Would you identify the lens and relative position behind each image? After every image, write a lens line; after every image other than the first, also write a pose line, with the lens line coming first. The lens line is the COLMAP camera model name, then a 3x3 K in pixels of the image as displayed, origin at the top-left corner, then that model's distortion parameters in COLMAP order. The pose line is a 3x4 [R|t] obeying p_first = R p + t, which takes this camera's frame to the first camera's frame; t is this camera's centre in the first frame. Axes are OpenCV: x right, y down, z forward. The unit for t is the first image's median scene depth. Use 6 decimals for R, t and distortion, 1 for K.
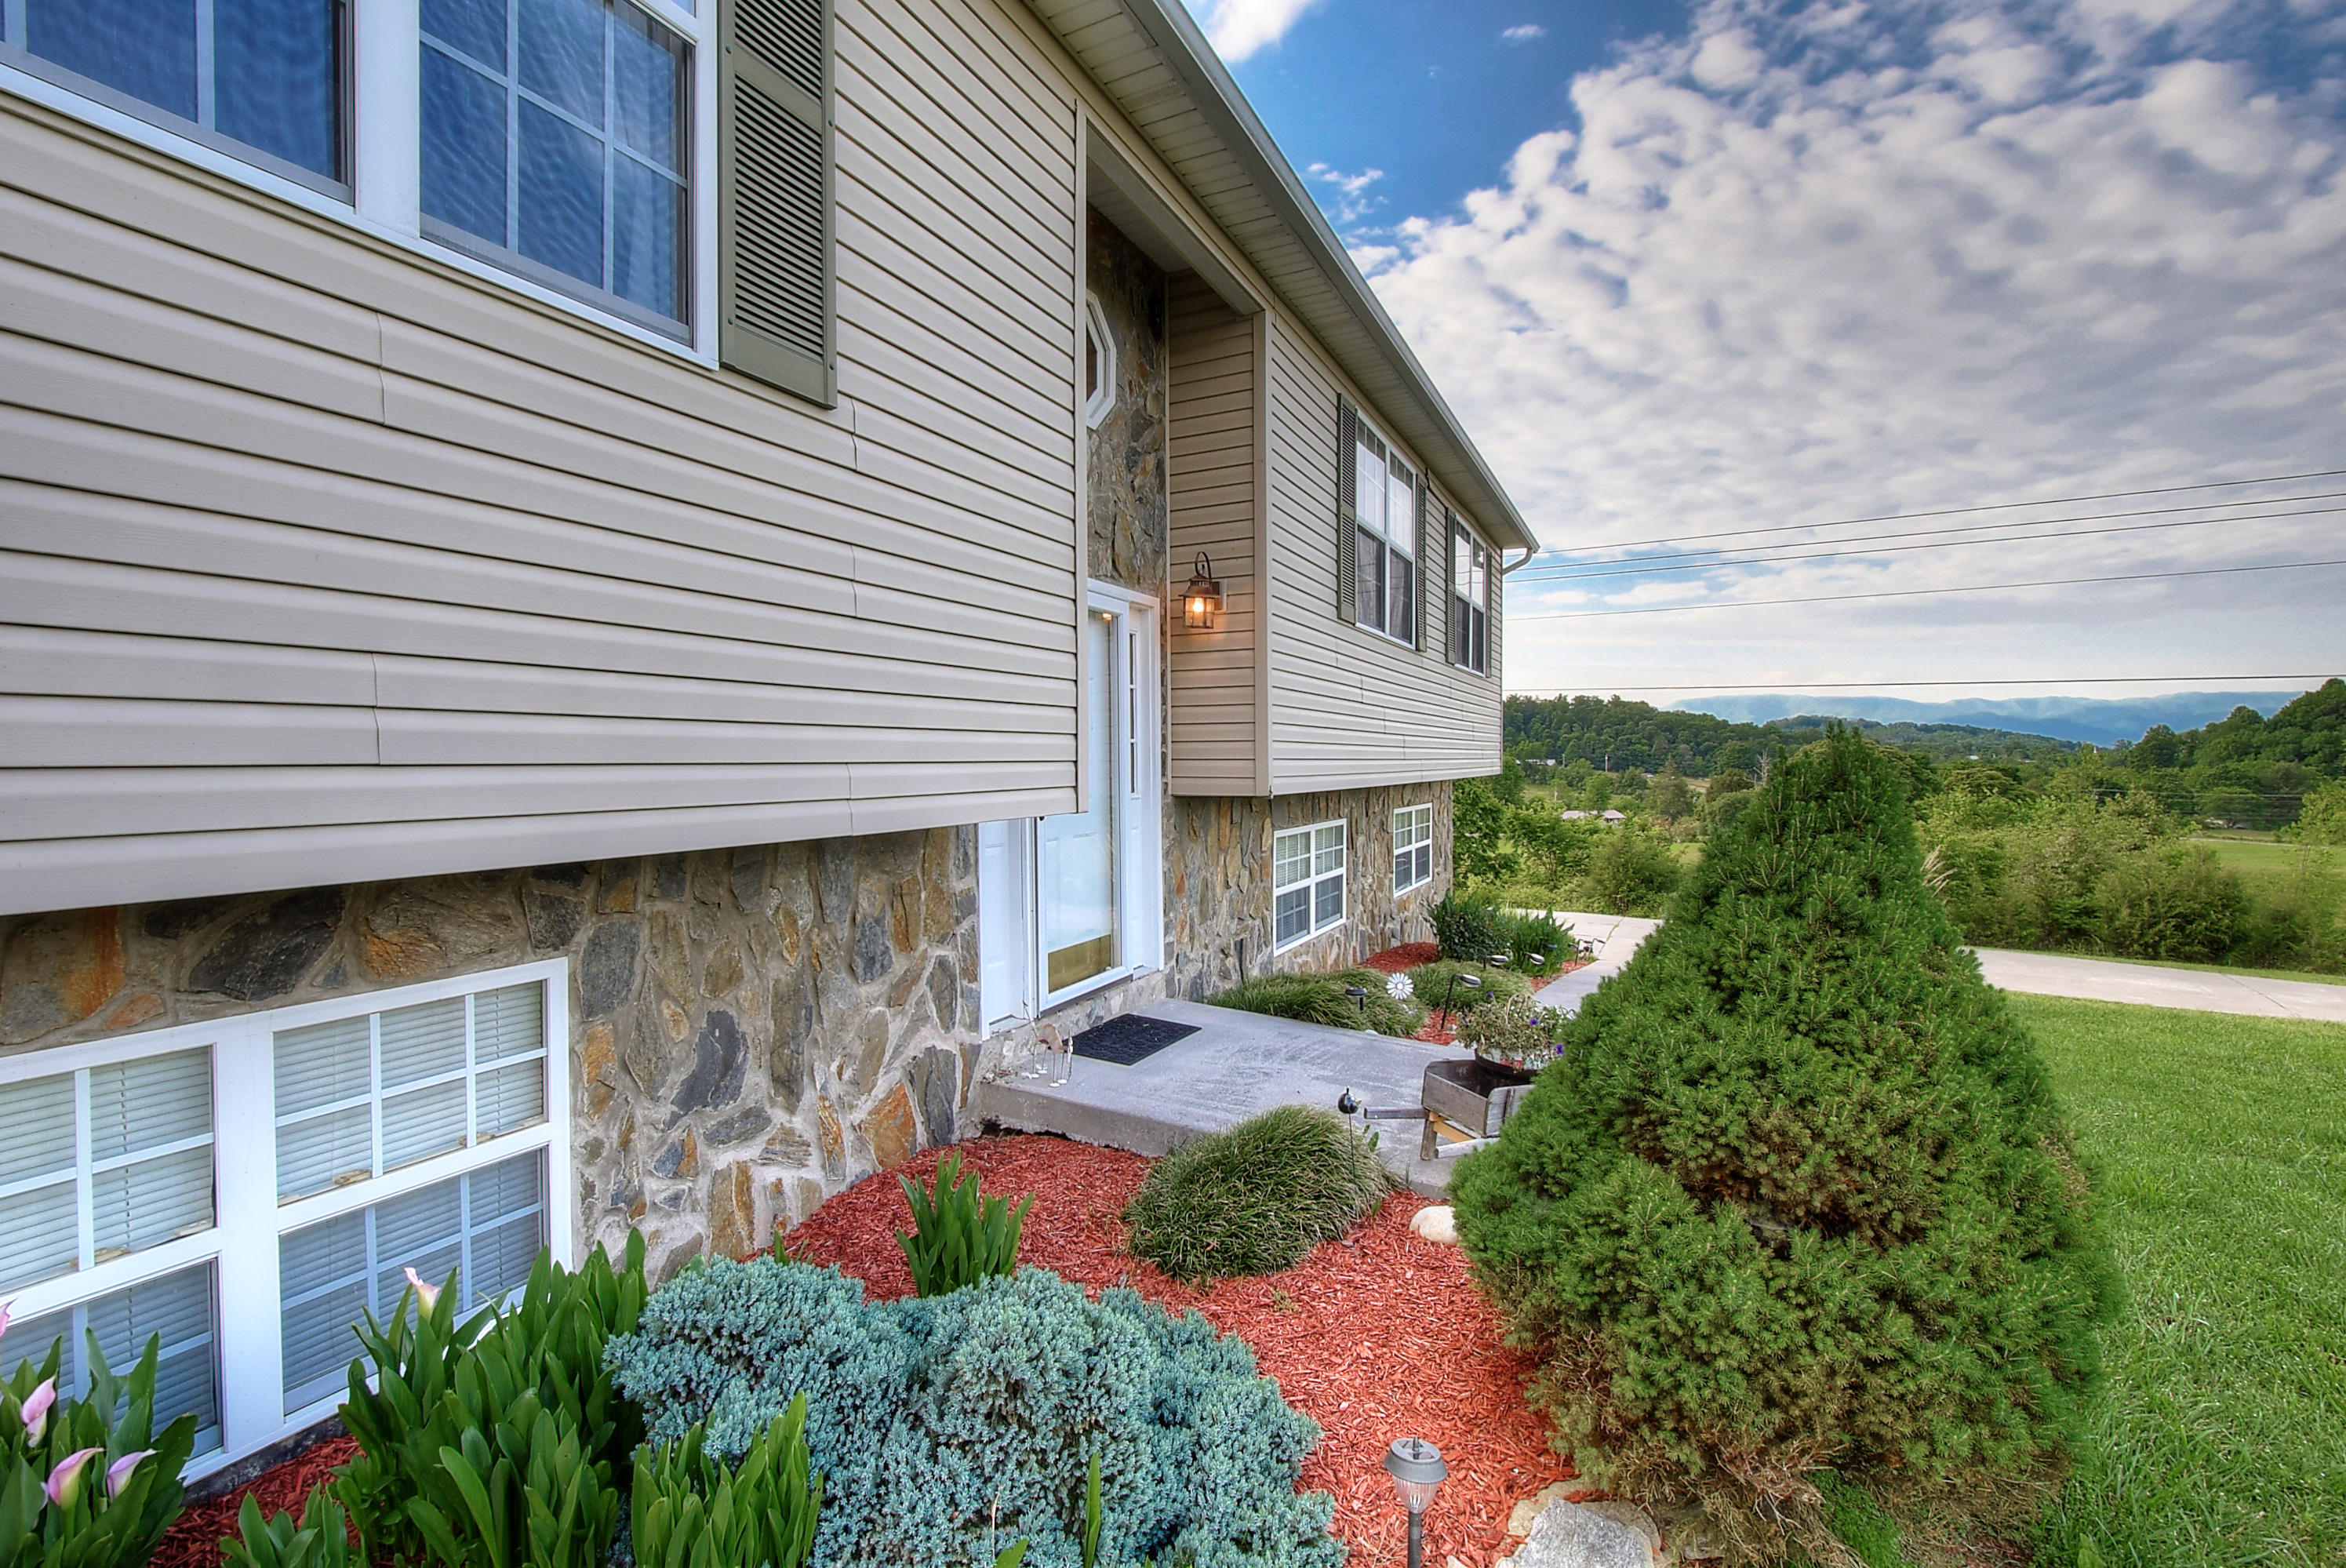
lens RADIAL K [[1036.8, 0, 1173.0], [0, 1036.8, 784.0], [0, 0, 1]] dist [0.002109, -0.007052]
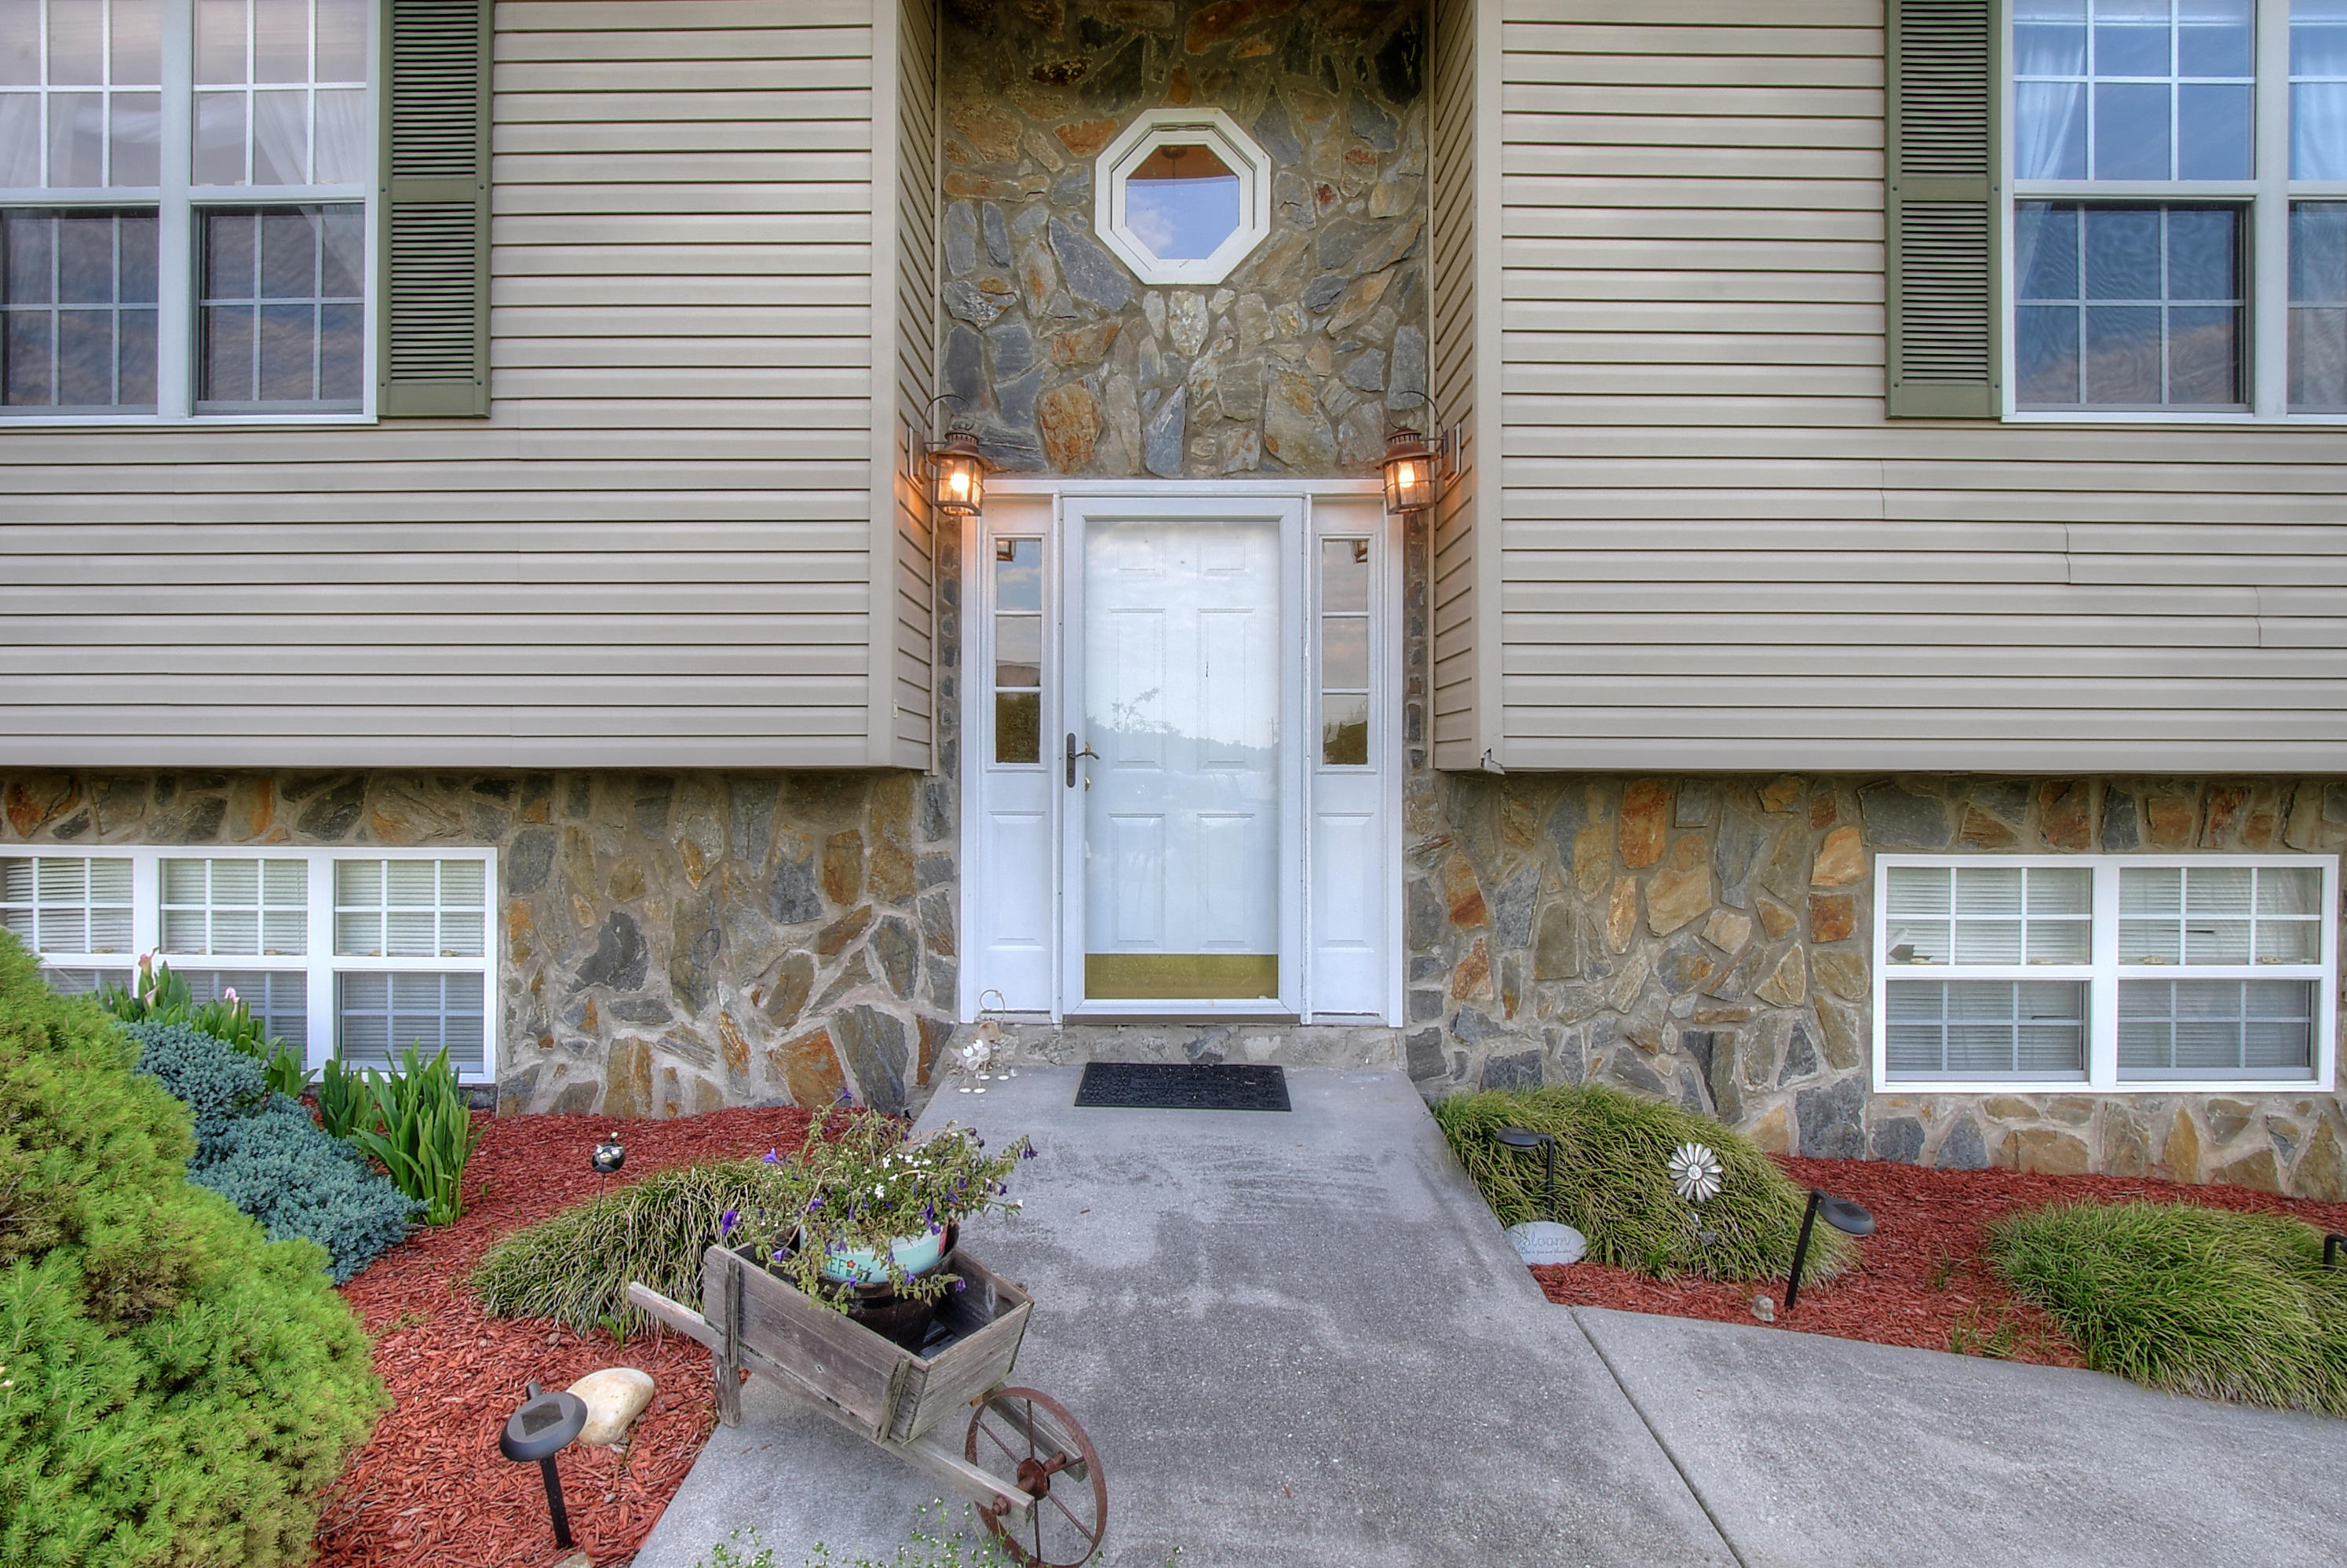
lens RADIAL K [[1037.2, 0, 1173.5], [0, 1037.2, 784.0], [0, 0, 1]] dist [0.002109, -0.007052]
pose [[0.432343, 0.012150, -0.901627, 0.891457], [-0.025454, 0.999675, 0.001266, 0.039818], [0.901350, 0.022402, 0.432512, 0.956073]]
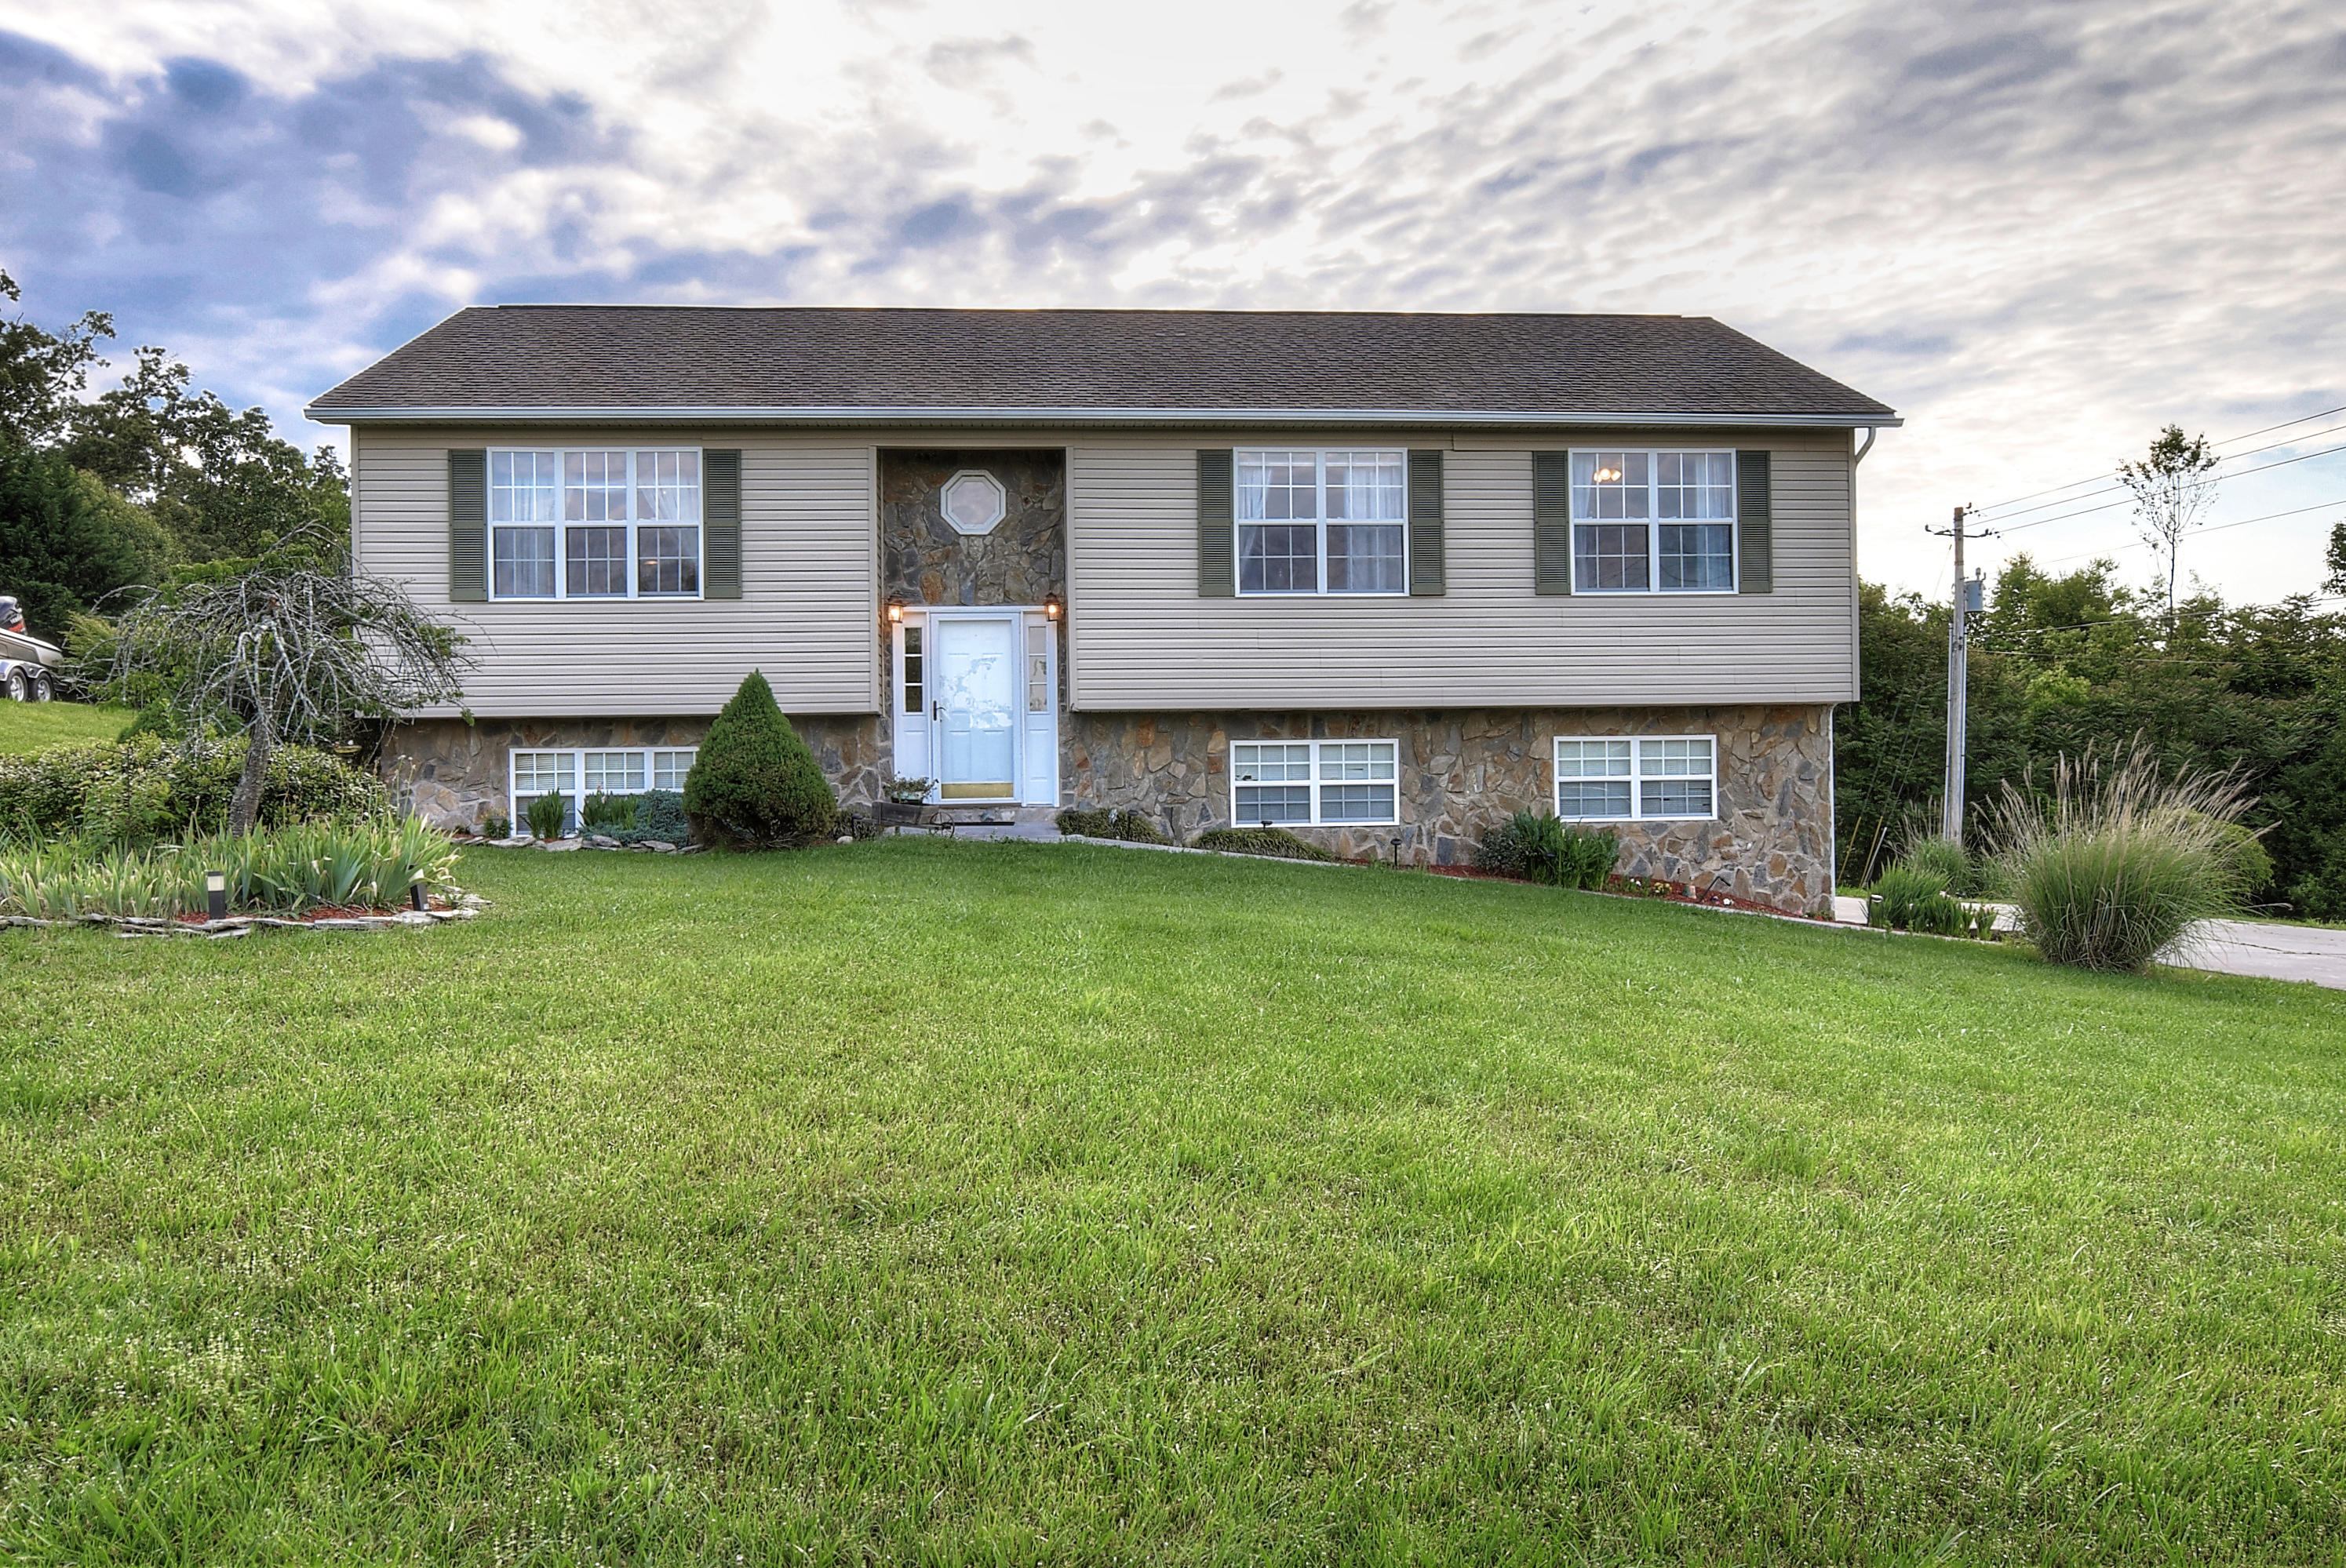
lens RADIAL K [[1599.0, 0, 1132.3], [0, 1599.0, 775.7], [0, 0, 1]] dist [-0.008965, 0.001226]
pose [[0.505574, -0.003280, -0.862777, 4.177244], [-0.008780, 0.999921, -0.008947, 0.246893], [0.862739, 0.012098, 0.505505, -0.532282]]
